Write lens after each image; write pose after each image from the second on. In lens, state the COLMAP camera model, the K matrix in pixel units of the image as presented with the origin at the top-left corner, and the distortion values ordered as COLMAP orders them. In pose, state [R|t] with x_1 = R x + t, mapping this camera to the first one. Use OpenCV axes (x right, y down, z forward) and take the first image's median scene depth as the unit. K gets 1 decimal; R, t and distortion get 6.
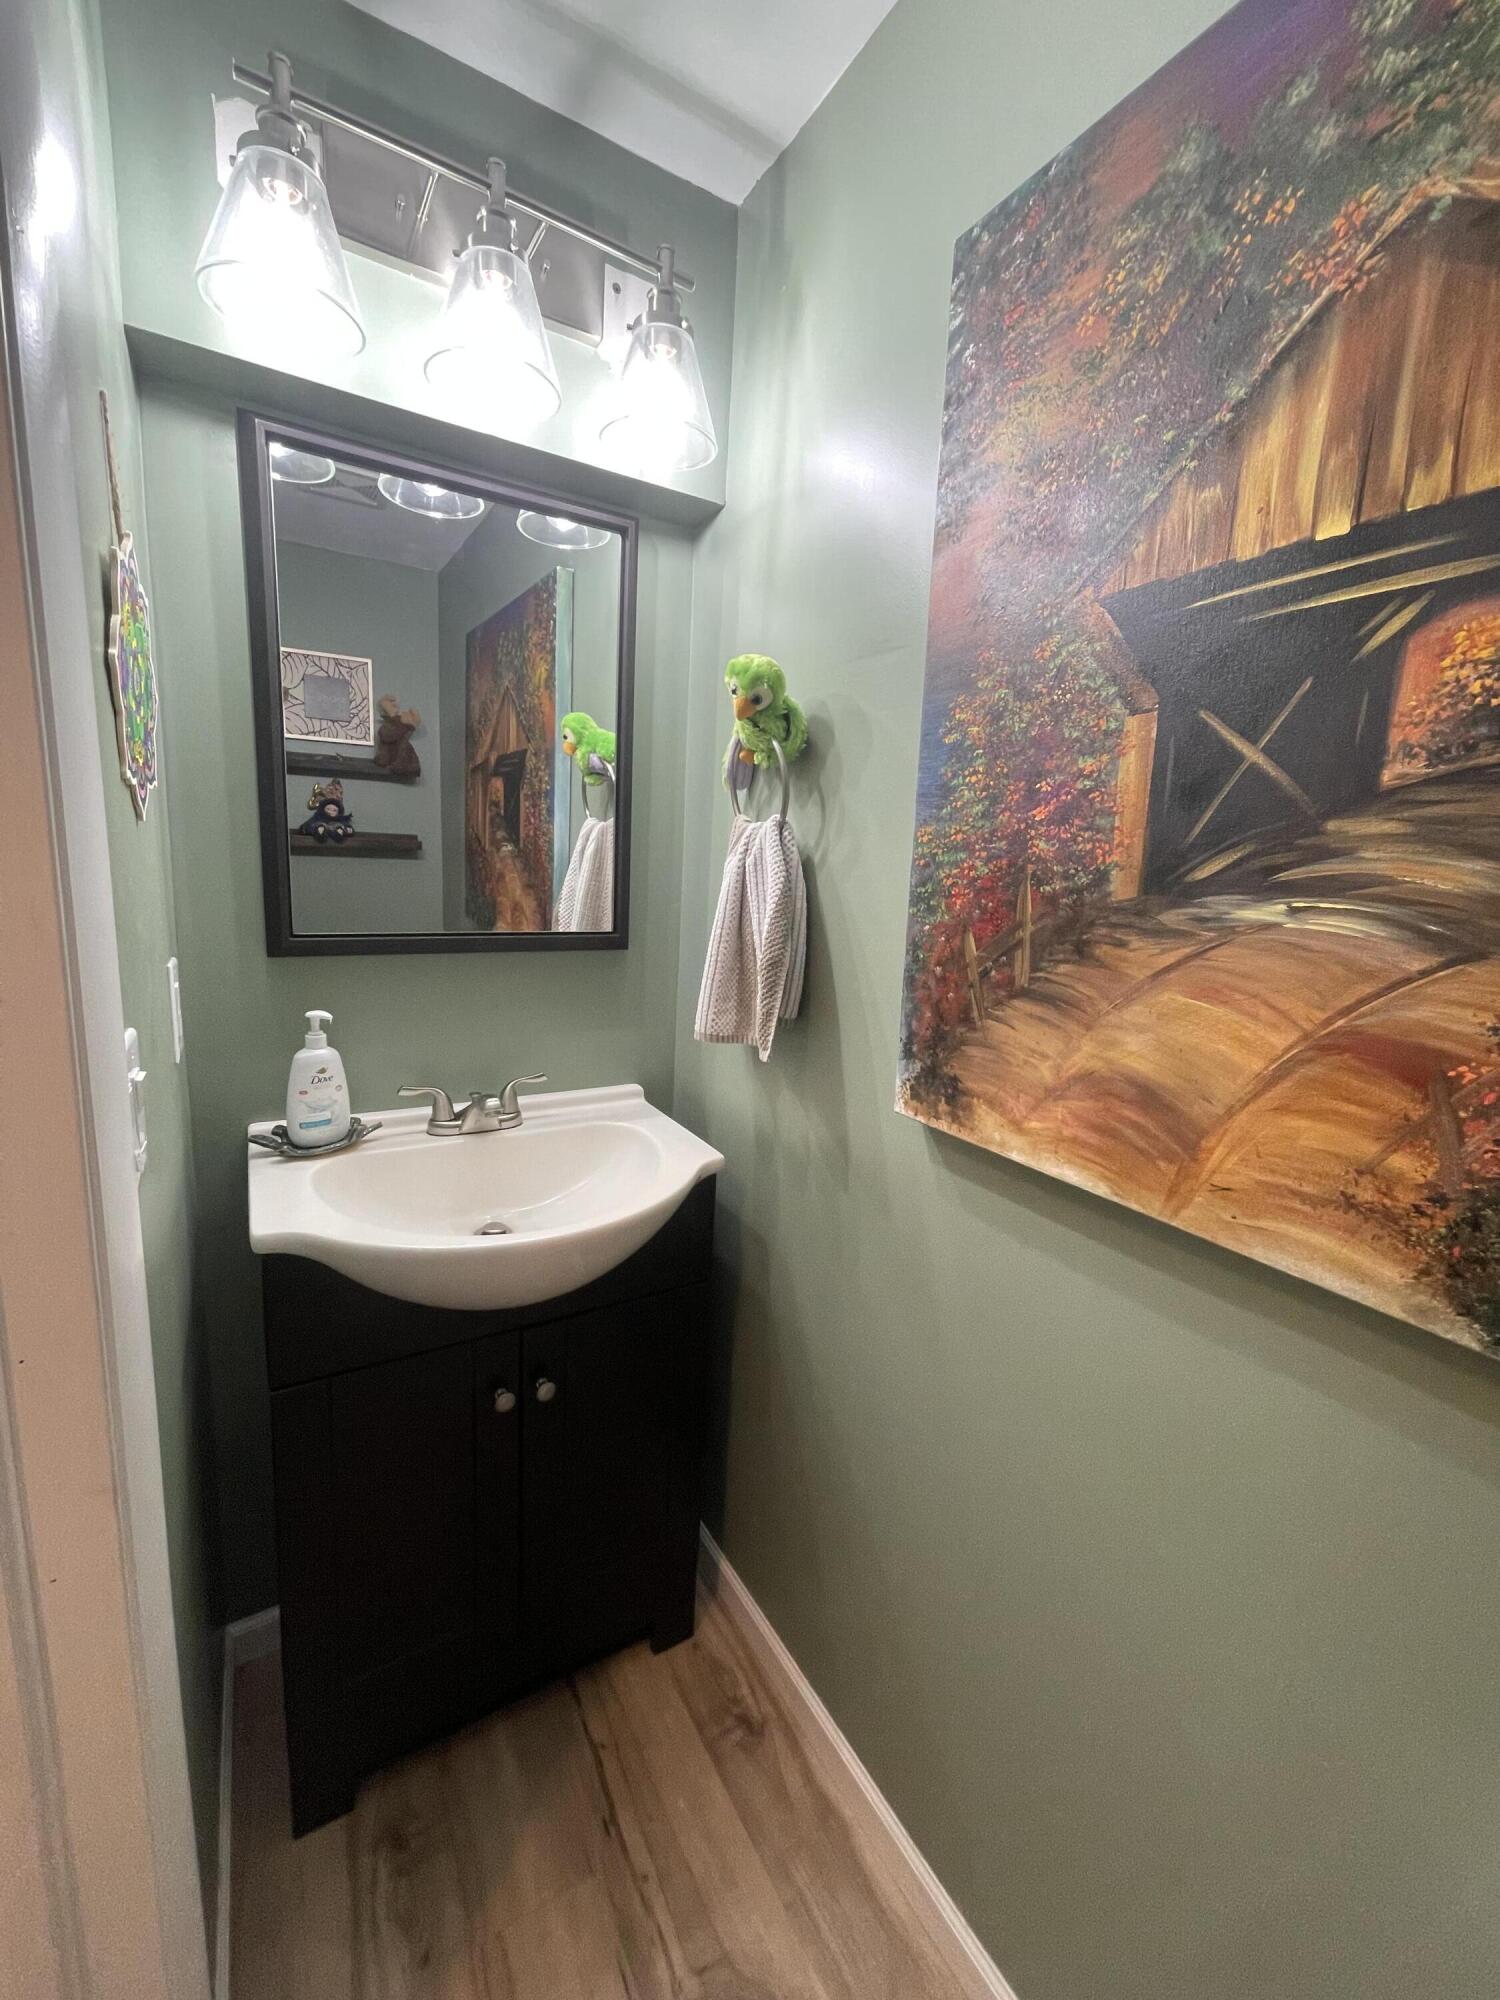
lens RADIAL K [[804.5, 0, 742.8], [0, 804.5, 995.2], [0, 0, 1]] dist [-0.004275, 0.000438]
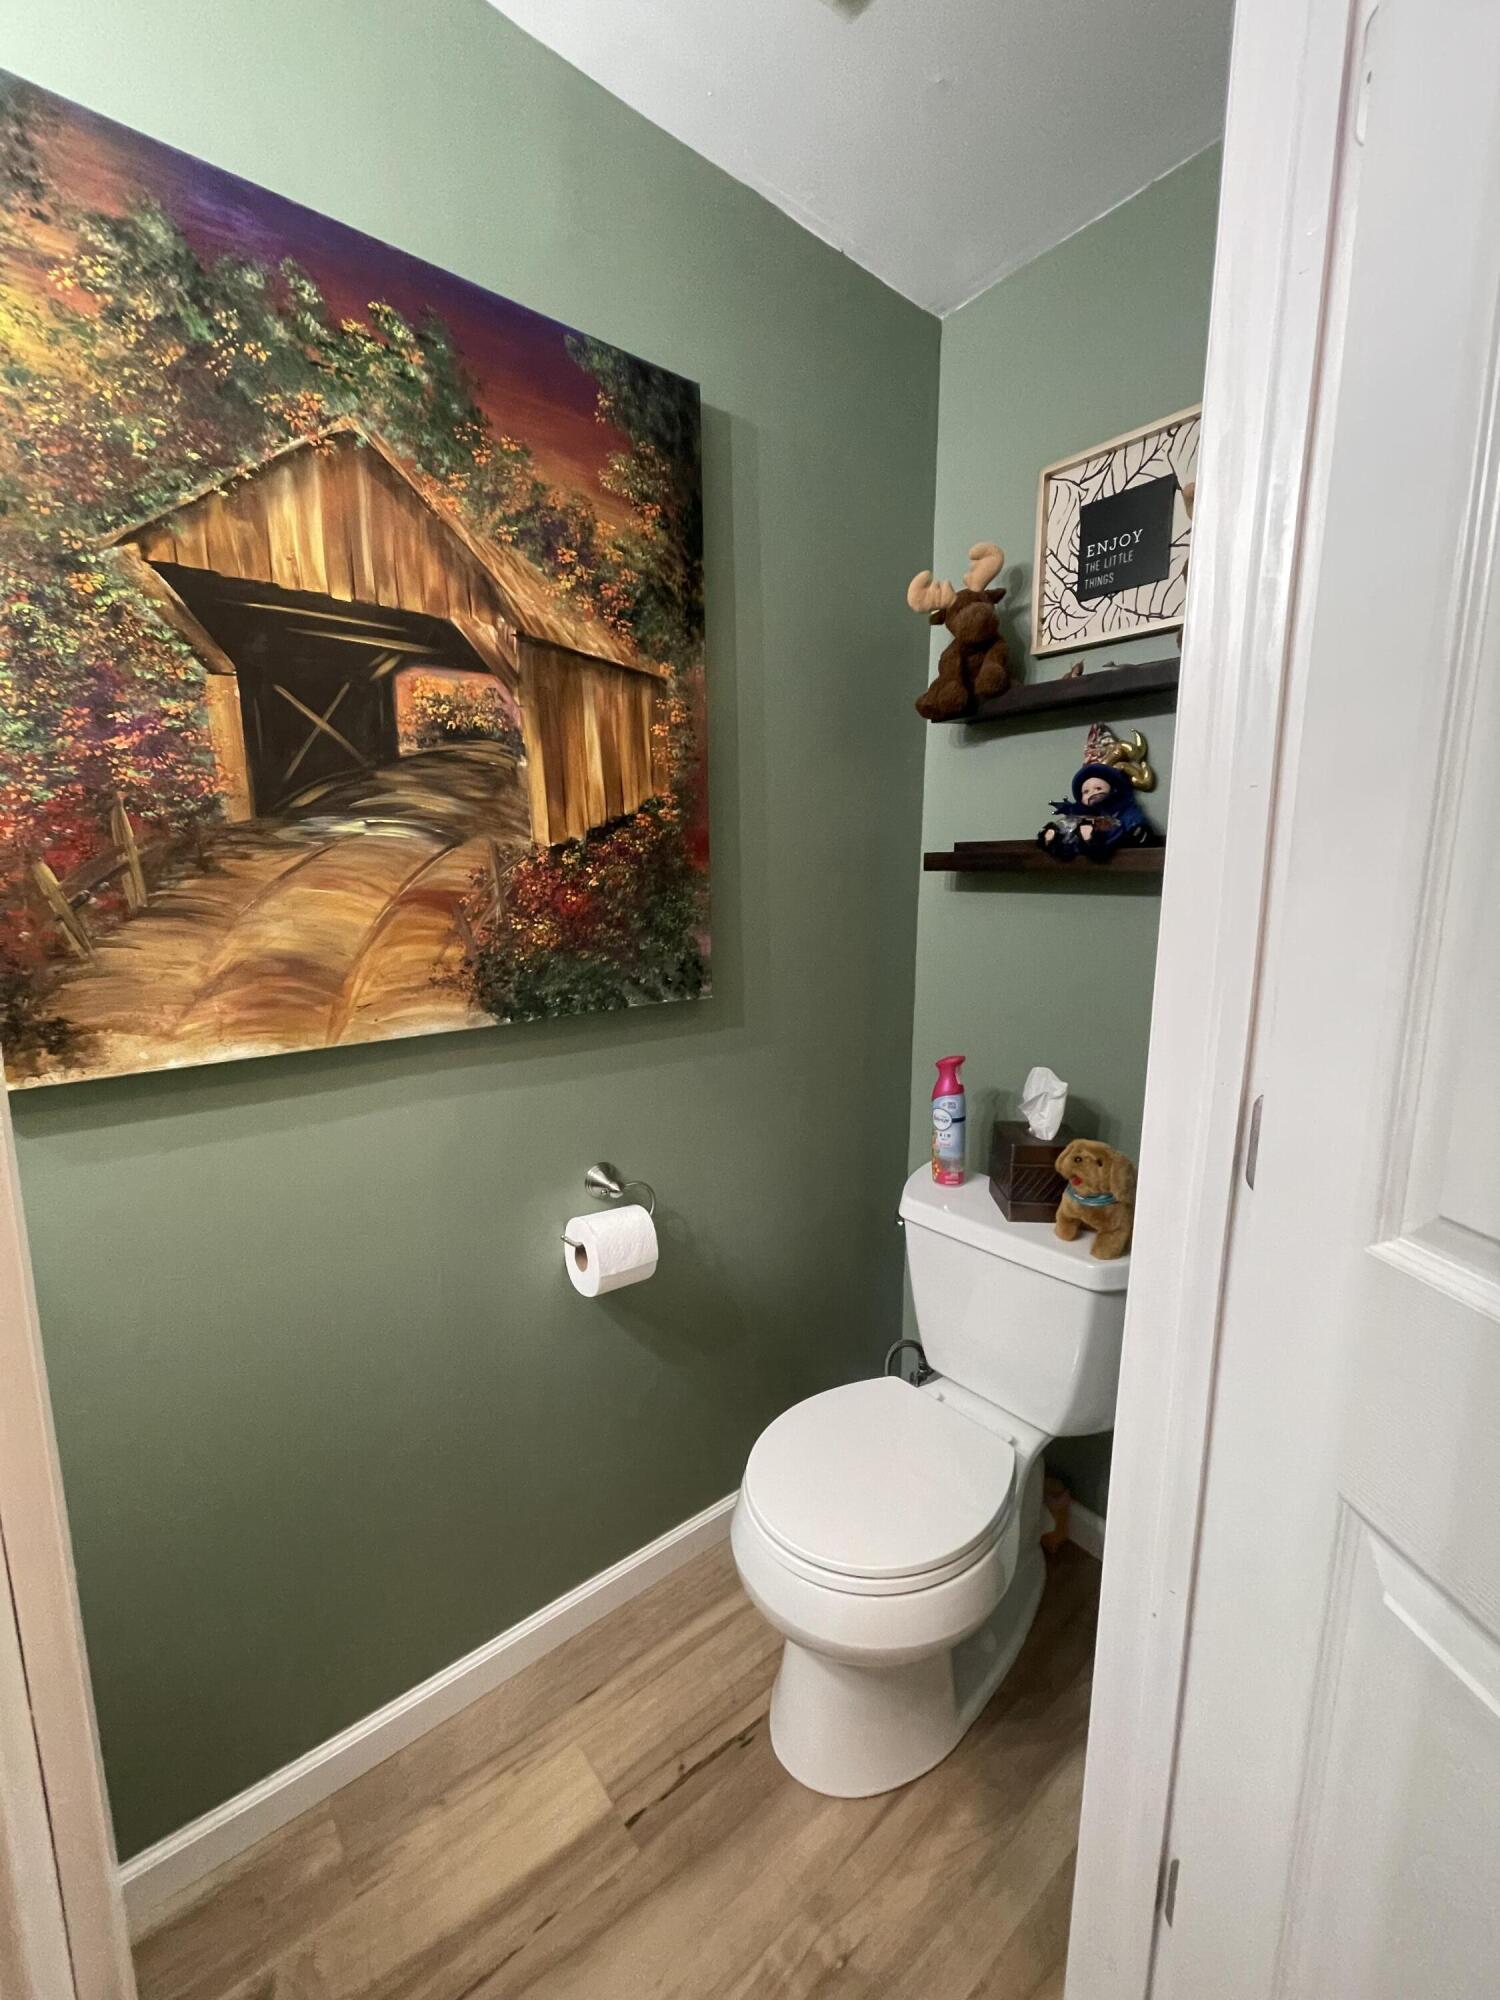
lens RADIAL K [[804.5, 0, 742.8], [0, 804.5, 995.2], [0, 0, 1]] dist [-0.004275, 0.000438]
pose [[-0.139774, -0.193148, 0.971163, -0.950425], [0.159747, 0.963544, 0.214624, 0.001205], [-0.977212, 0.185139, -0.103824, 0.405323]]
